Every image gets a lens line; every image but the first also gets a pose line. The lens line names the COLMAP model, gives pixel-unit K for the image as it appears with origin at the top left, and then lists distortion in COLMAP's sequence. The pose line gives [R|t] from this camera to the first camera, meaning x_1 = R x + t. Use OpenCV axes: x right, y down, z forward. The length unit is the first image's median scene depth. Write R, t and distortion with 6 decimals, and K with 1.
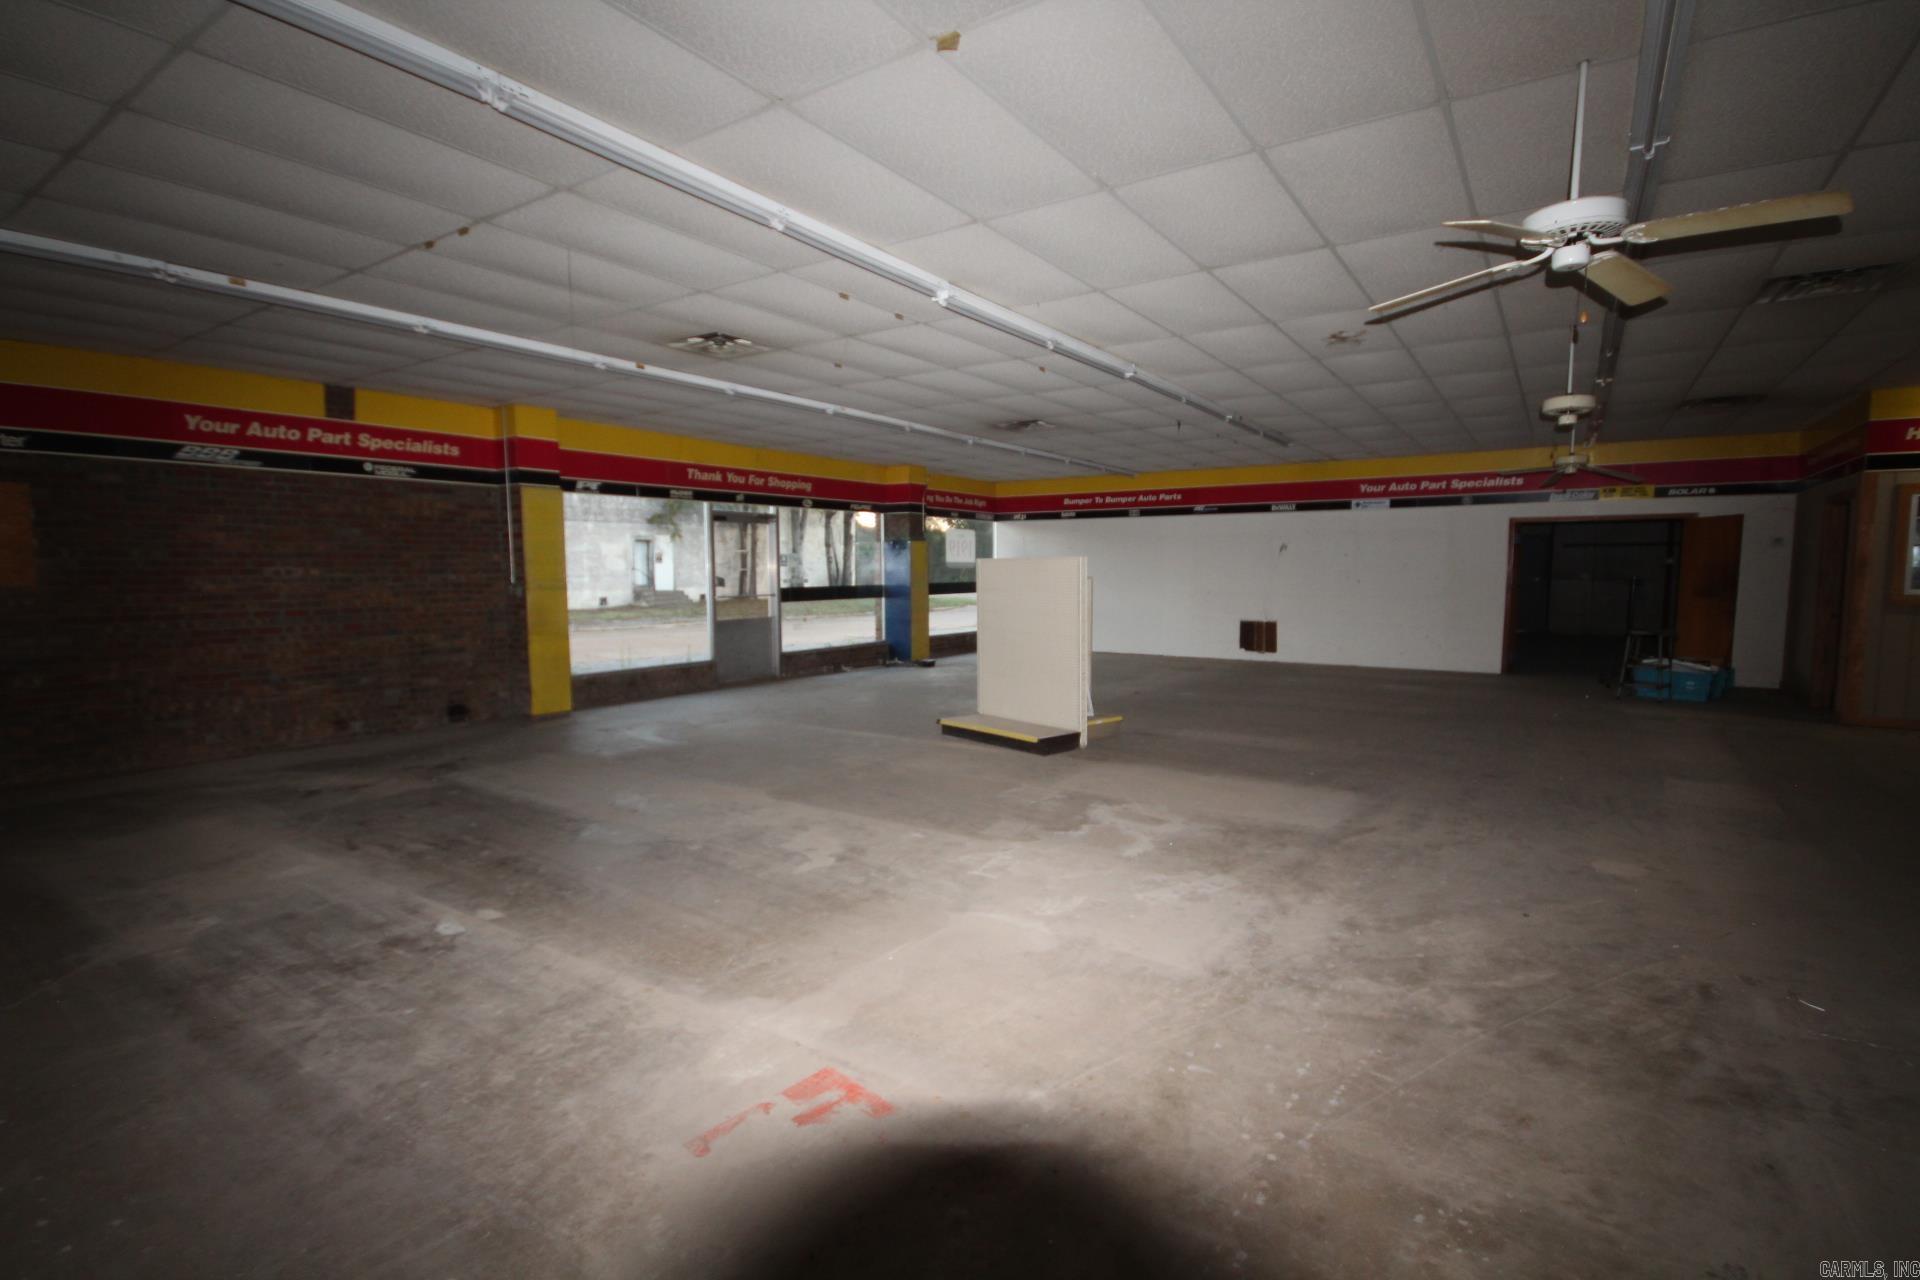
lens RADIAL K [[897.8, 0, 962.5], [0, 897.8, 636.6], [0, 0, 1]] dist [0.005248, -0.000972]
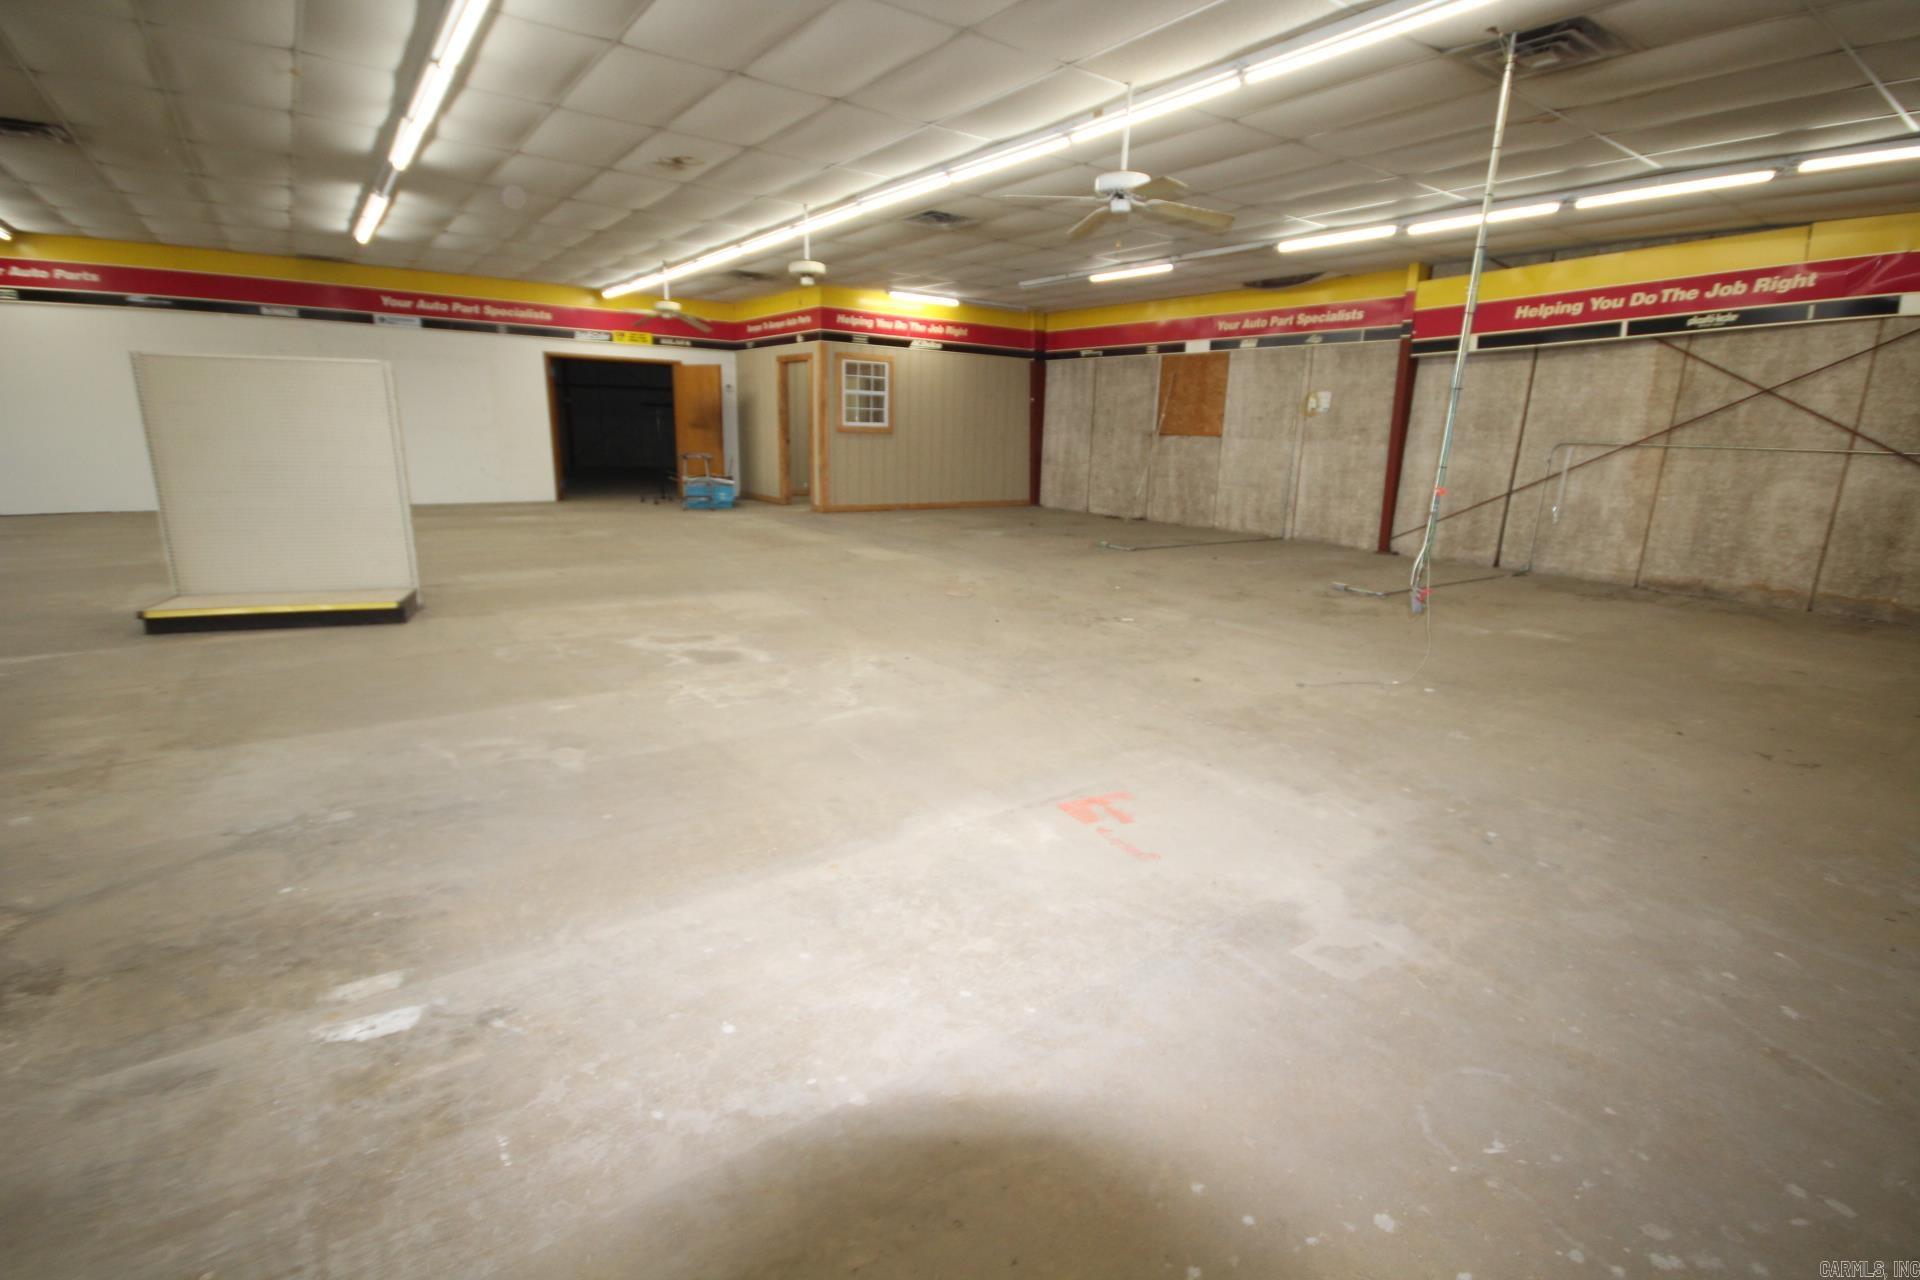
lens RADIAL K [[897.8, 0, 959.2], [0, 897.8, 650.3], [0, 0, 1]] dist [0.005248, -0.000972]
pose [[0.348832, -0.217941, 0.911492, -0.550628], [0.042145, 0.975249, 0.217056, 0.006321], [-0.936237, -0.037302, 0.349383, 0.315485]]
